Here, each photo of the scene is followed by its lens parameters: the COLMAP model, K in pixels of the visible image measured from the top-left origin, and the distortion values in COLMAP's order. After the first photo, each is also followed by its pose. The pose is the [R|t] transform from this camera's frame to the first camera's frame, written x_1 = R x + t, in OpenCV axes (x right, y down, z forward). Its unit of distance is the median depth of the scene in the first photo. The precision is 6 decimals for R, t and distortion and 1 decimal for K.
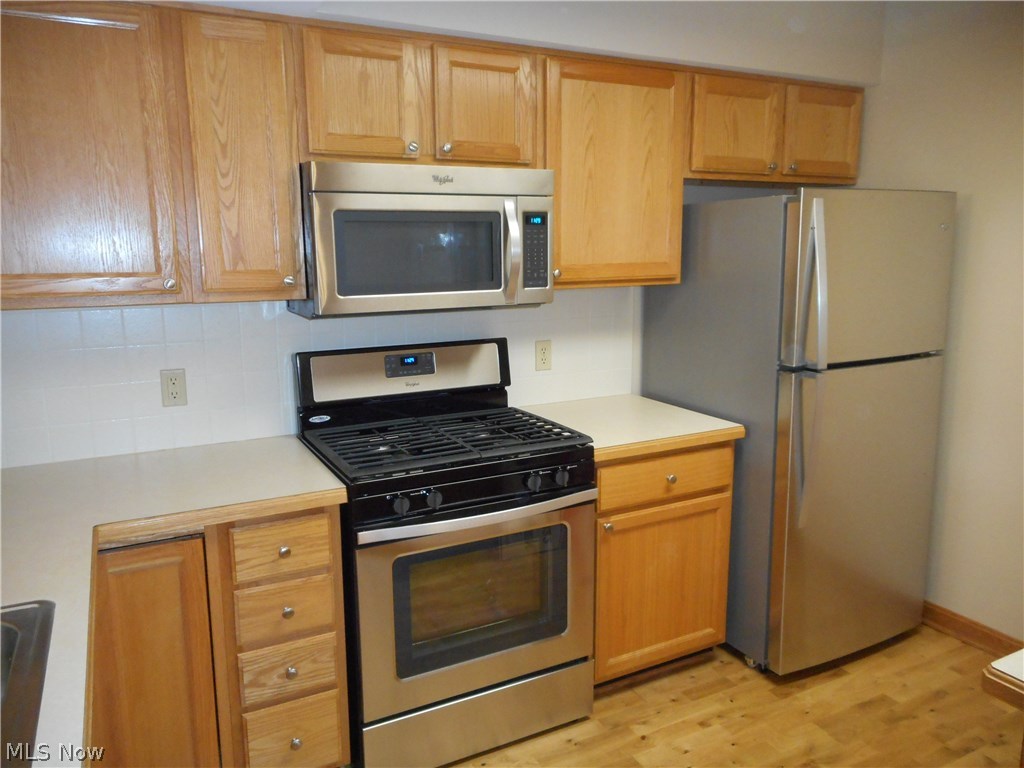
lens RADIAL K [[767.6, 0, 519.2], [0, 767.6, 385.3], [0, 0, 1]] dist [-0.003238, -0.002106]
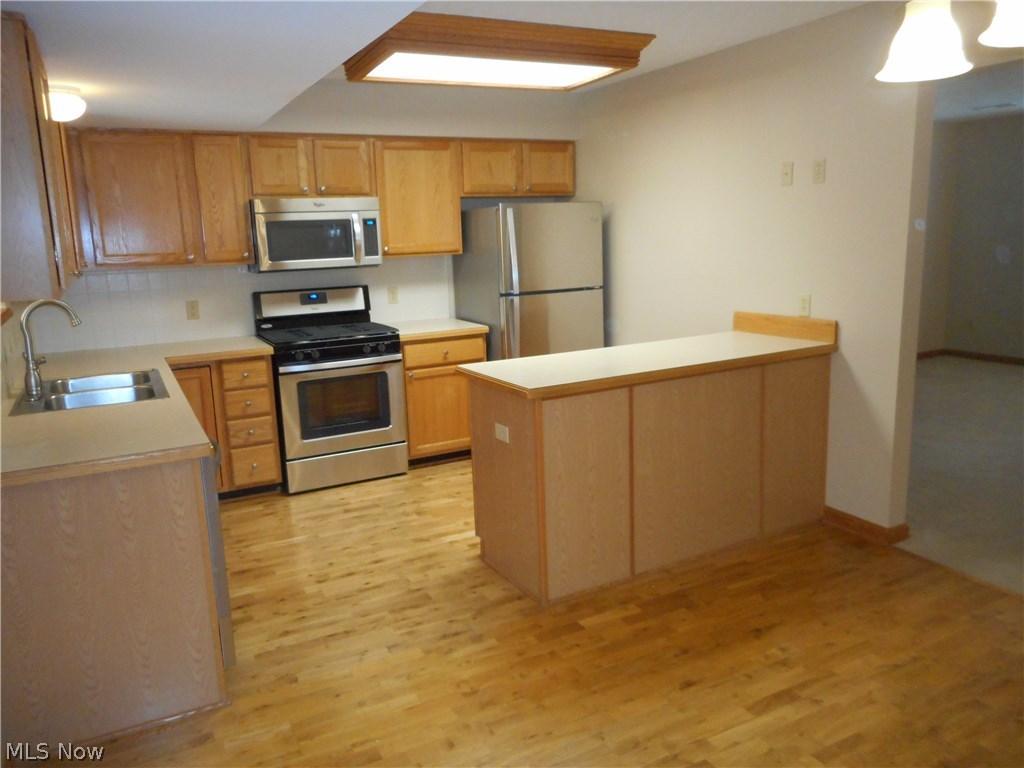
lens RADIAL K [[767.6, 0, 519.2], [0, 767.6, 385.3], [0, 0, 1]] dist [-0.003238, -0.002106]
pose [[0.999709, -0.024127, 0.000552, 0.403573], [0.024112, 0.999525, 0.019194, 0.182242], [-0.001015, -0.019175, 0.999816, -1.023765]]
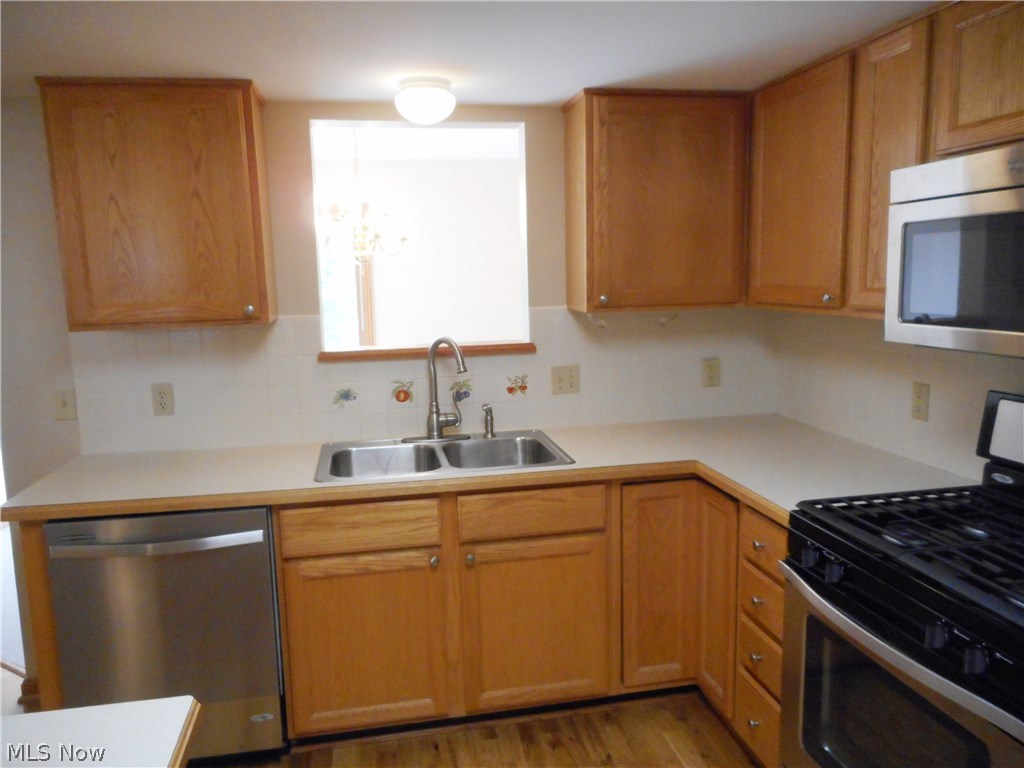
lens RADIAL K [[767.6, 0, 519.2], [0, 767.6, 385.3], [0, 0, 1]] dist [-0.003238, -0.002106]
pose [[-0.285418, 0.155514, -0.945702, 0.644382], [-0.144845, 0.968414, 0.202963, -0.143895], [0.947395, 0.194909, -0.253877, 0.742810]]
